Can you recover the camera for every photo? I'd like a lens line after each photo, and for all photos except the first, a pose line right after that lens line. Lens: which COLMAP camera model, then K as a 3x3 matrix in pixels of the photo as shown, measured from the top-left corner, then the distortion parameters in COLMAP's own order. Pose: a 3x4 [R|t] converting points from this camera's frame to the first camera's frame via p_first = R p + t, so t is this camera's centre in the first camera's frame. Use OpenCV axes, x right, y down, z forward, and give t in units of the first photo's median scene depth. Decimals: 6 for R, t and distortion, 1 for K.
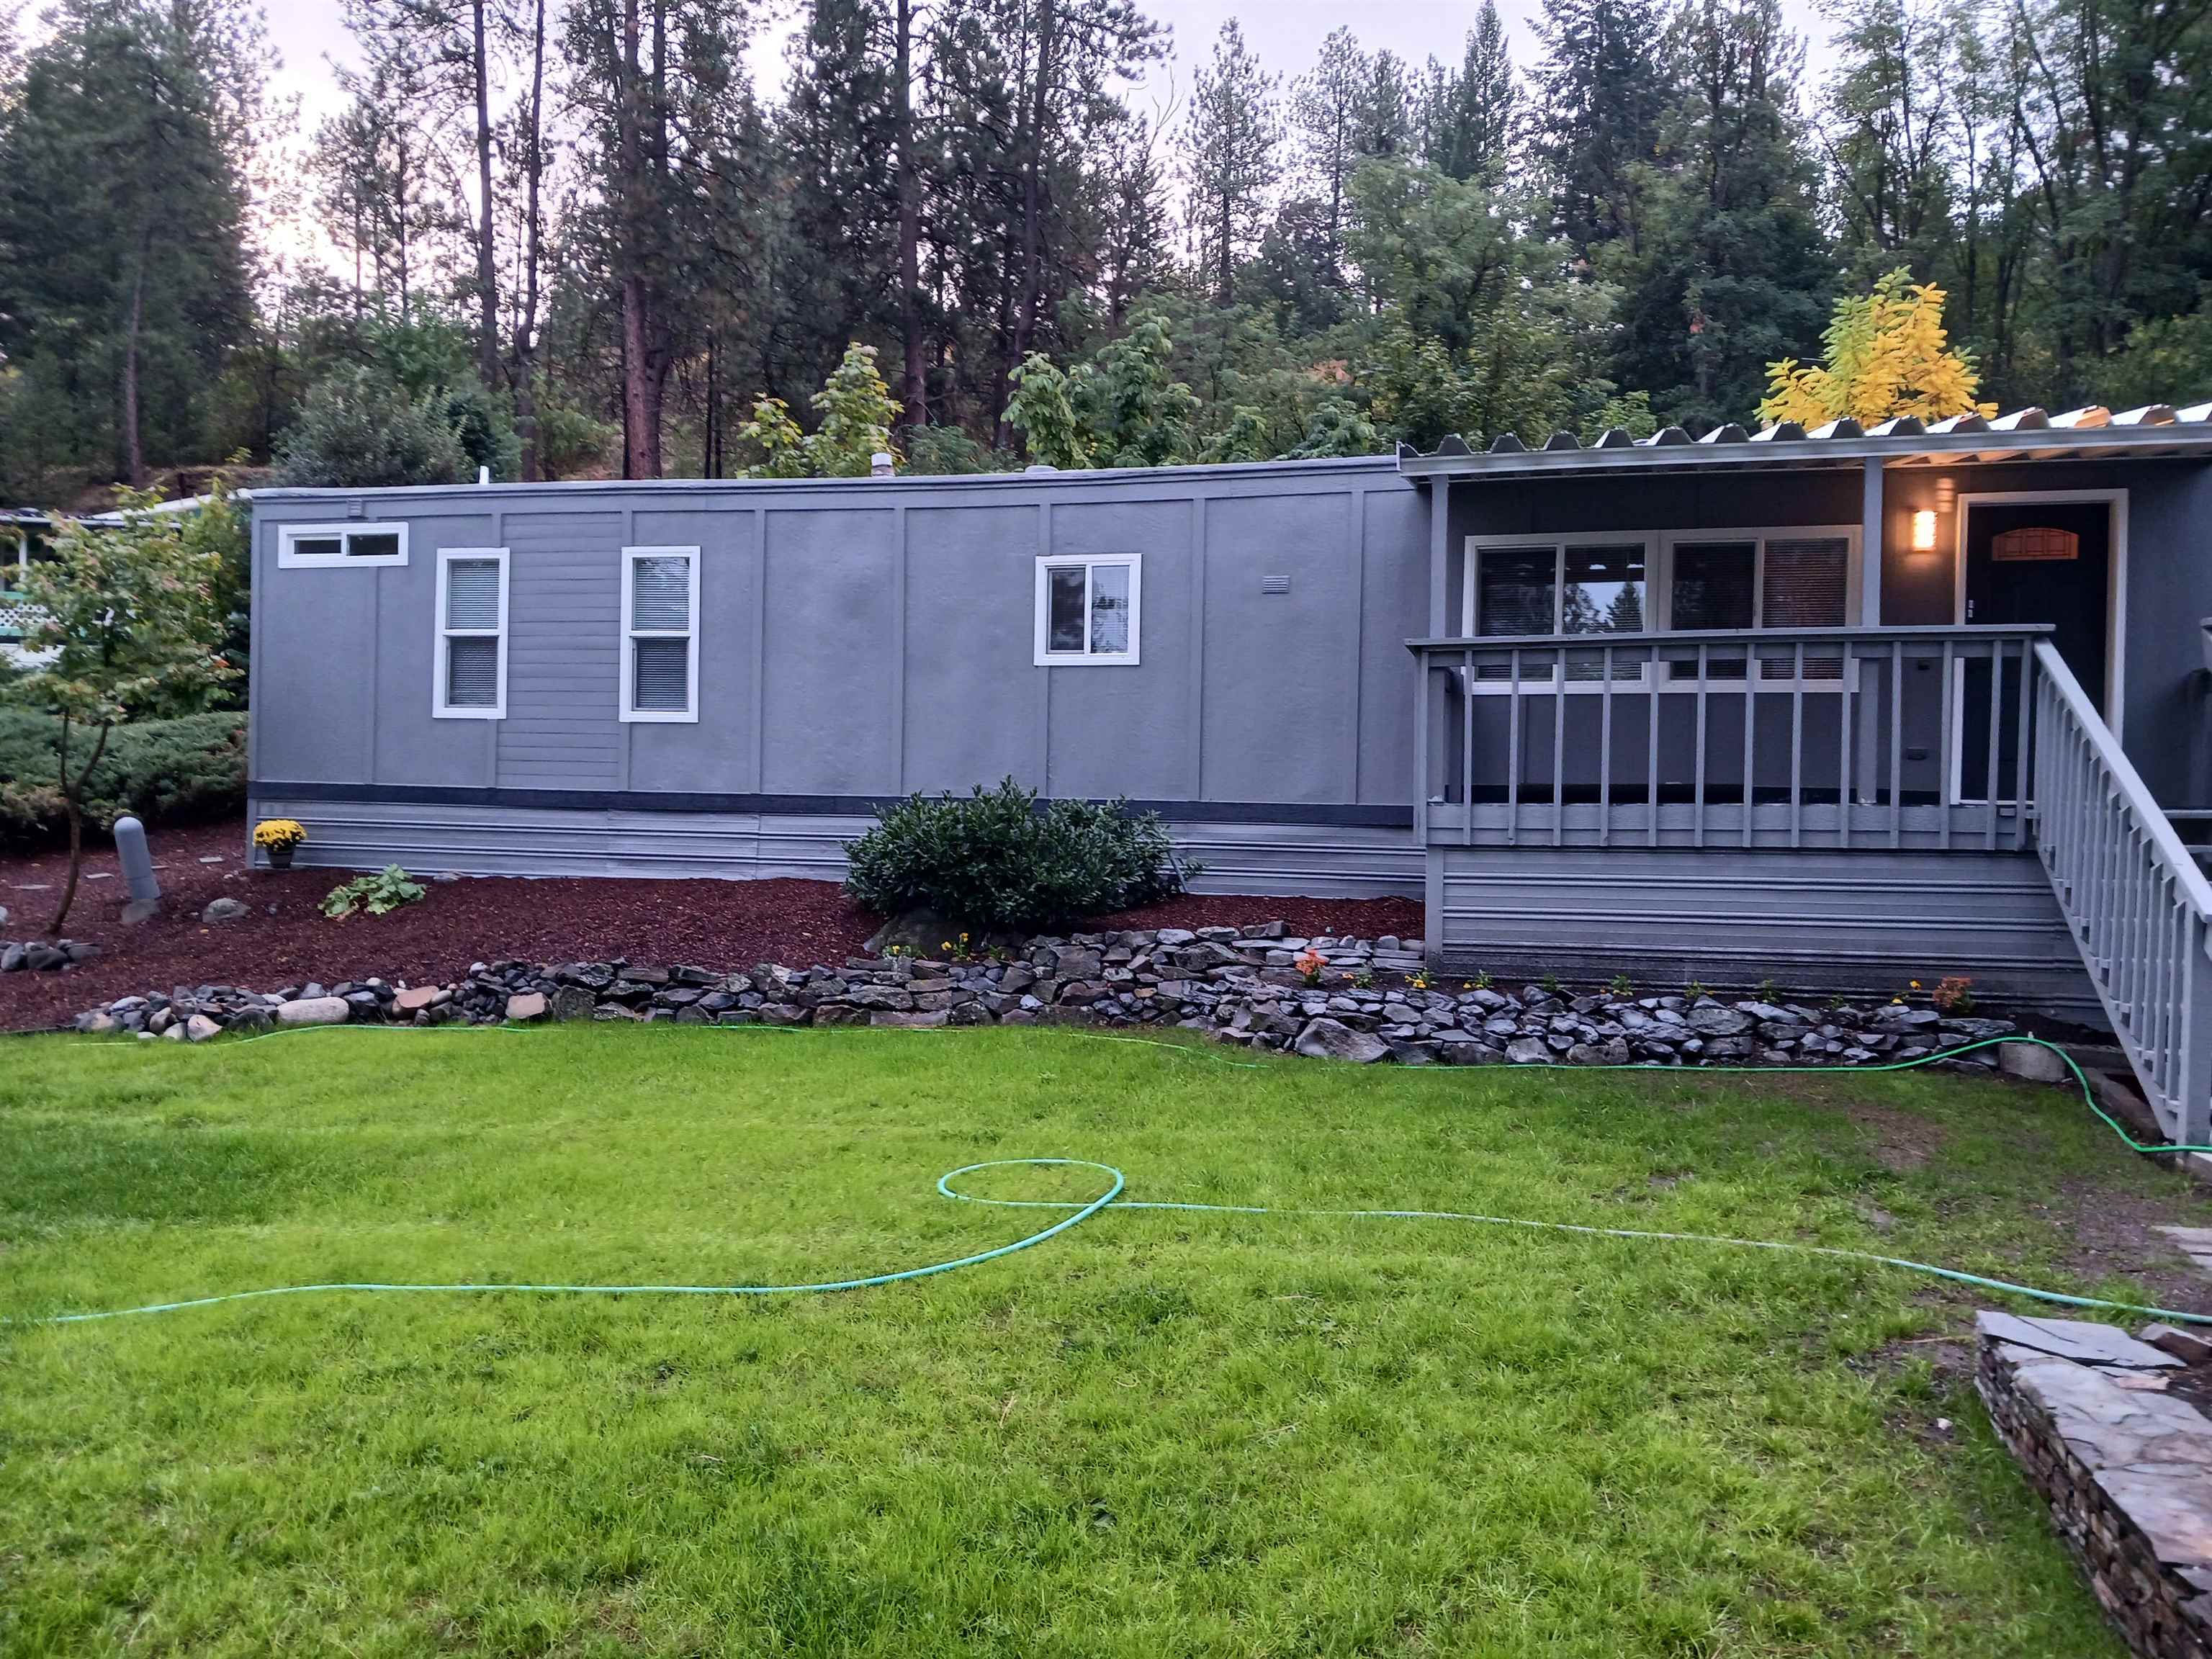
lens RADIAL K [[1760.7, 0, 1087.2], [0, 1760.7, 812.9], [0, 0, 1]] dist [0.086023, -0.095699]
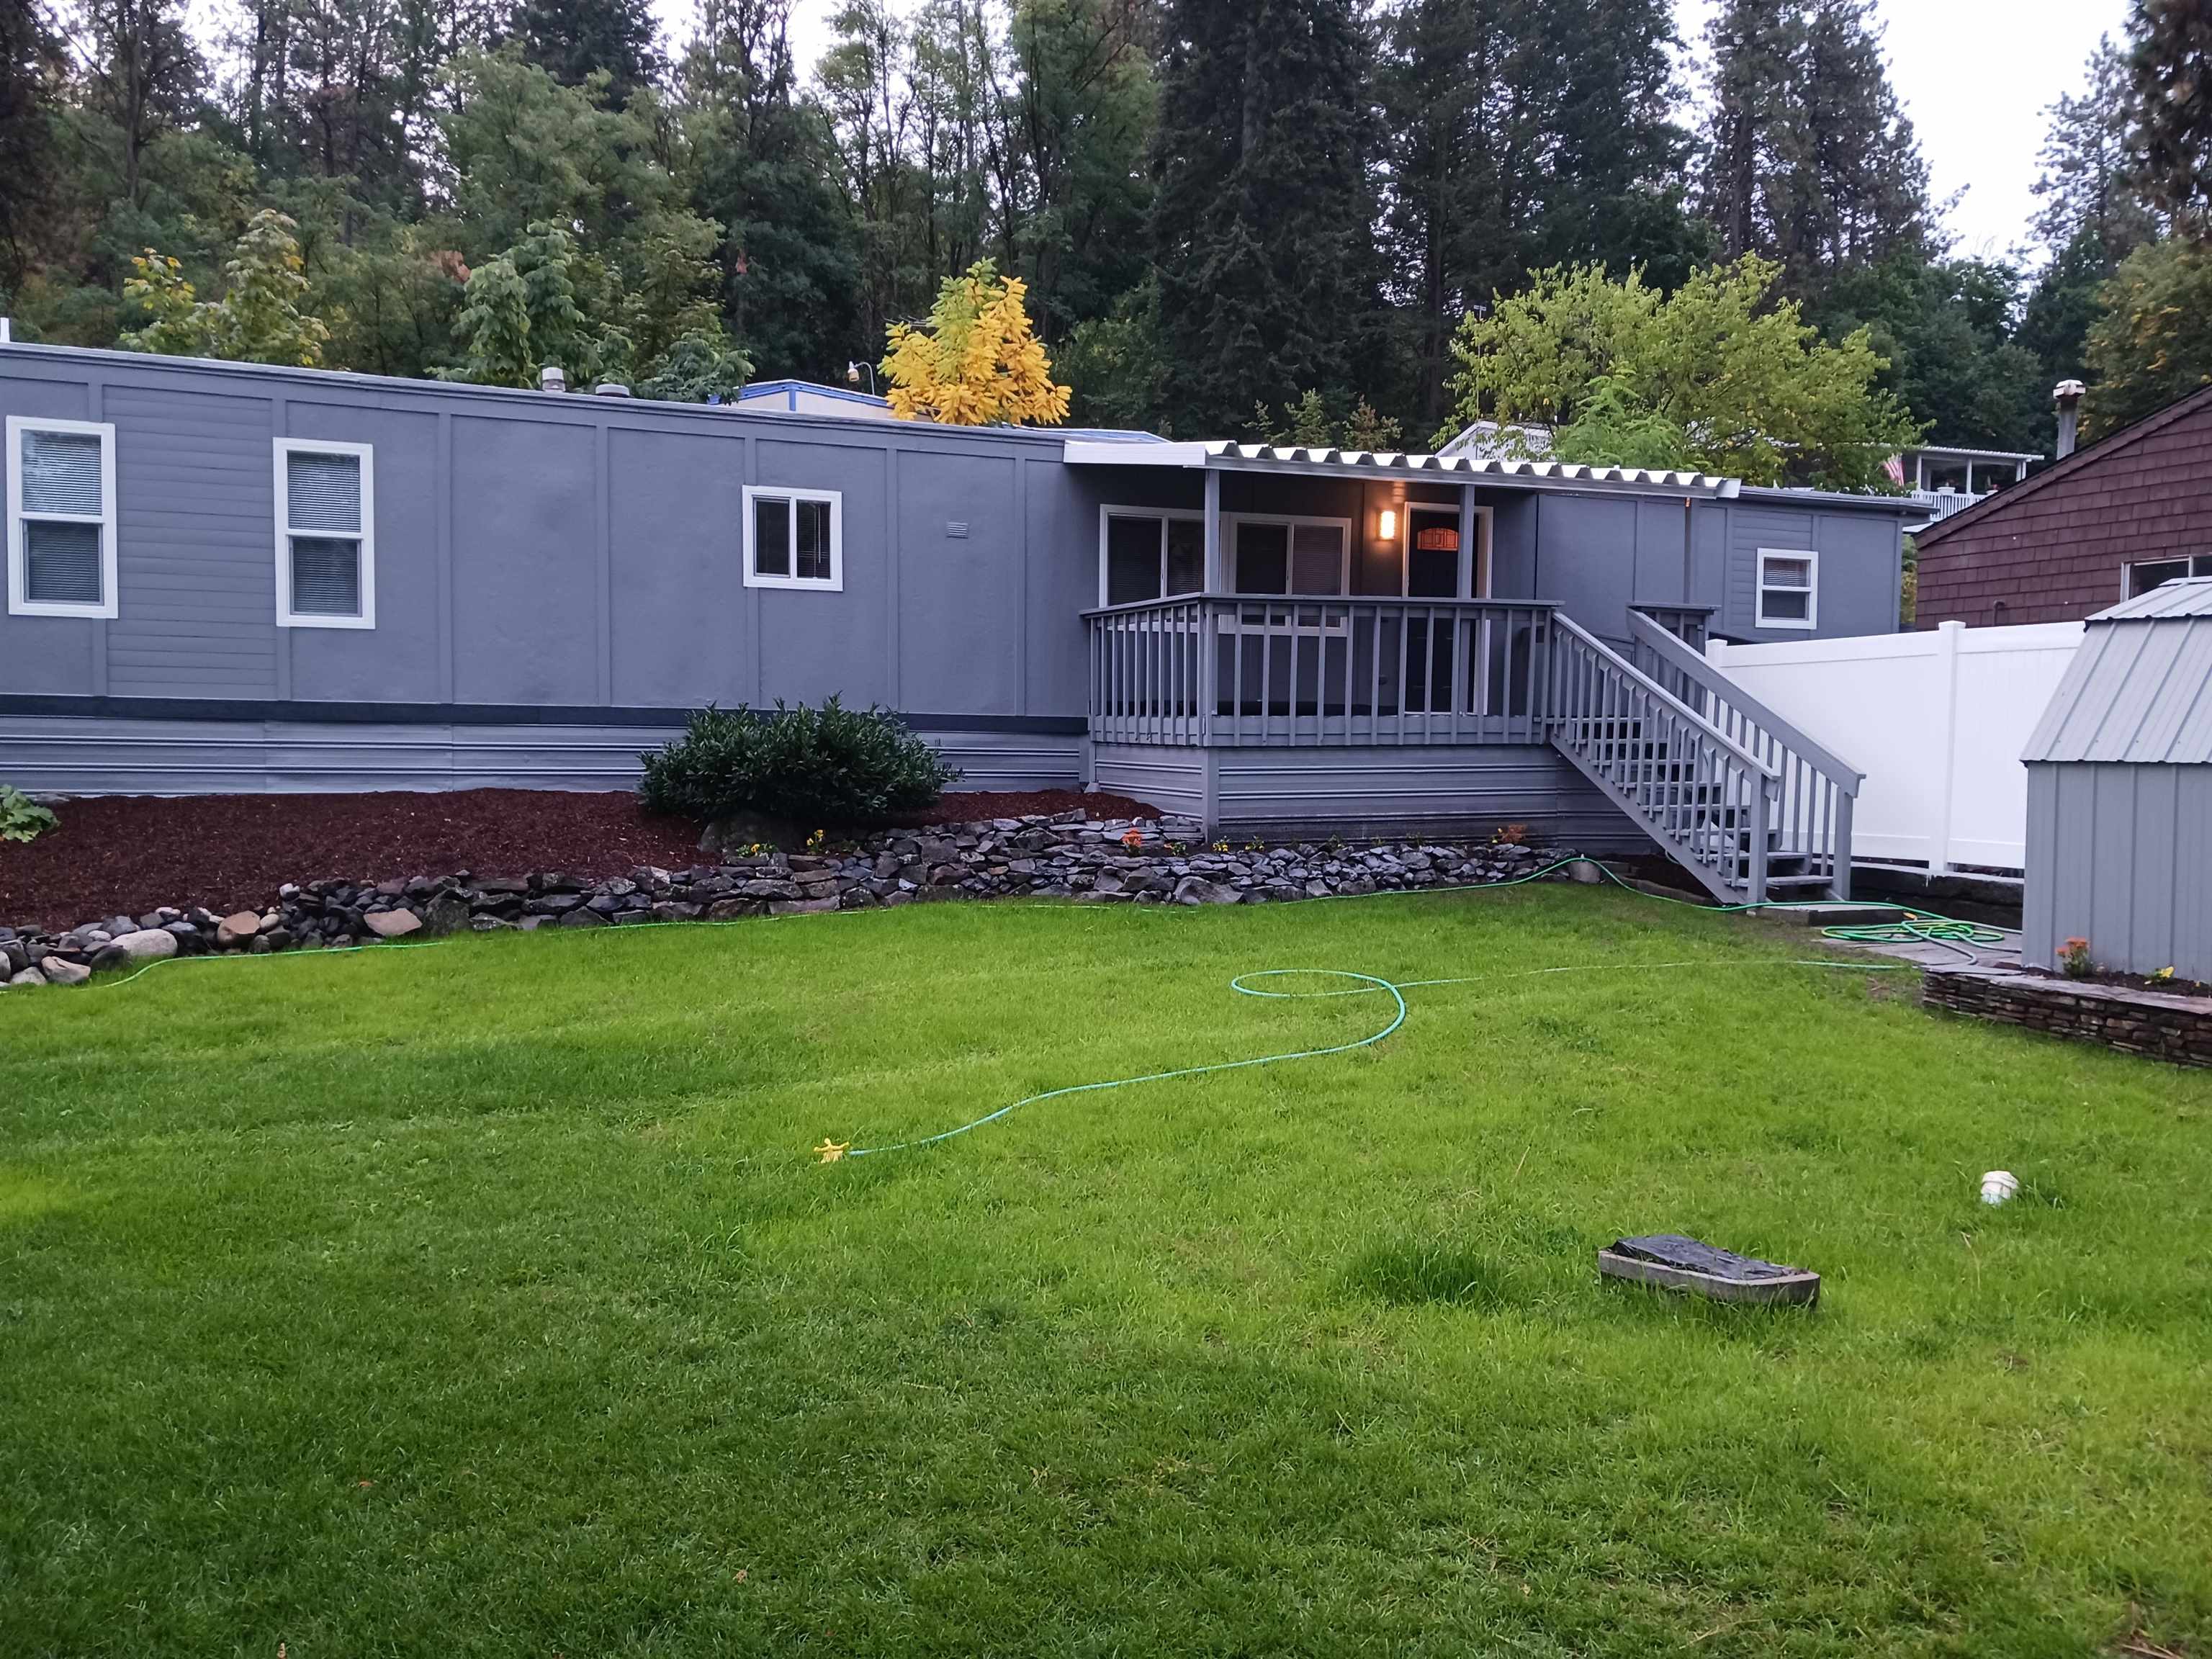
lens RADIAL K [[1763.1, 0, 1106.0], [0, 1763.1, 829.5], [0, 0, 1]] dist [0.141297, -0.175696]
pose [[0.796848, -0.042480, 0.602685, -0.612133], [0.004268, 0.997896, 0.064694, -0.005705], [-0.604165, -0.048979, 0.795352, -0.027545]]
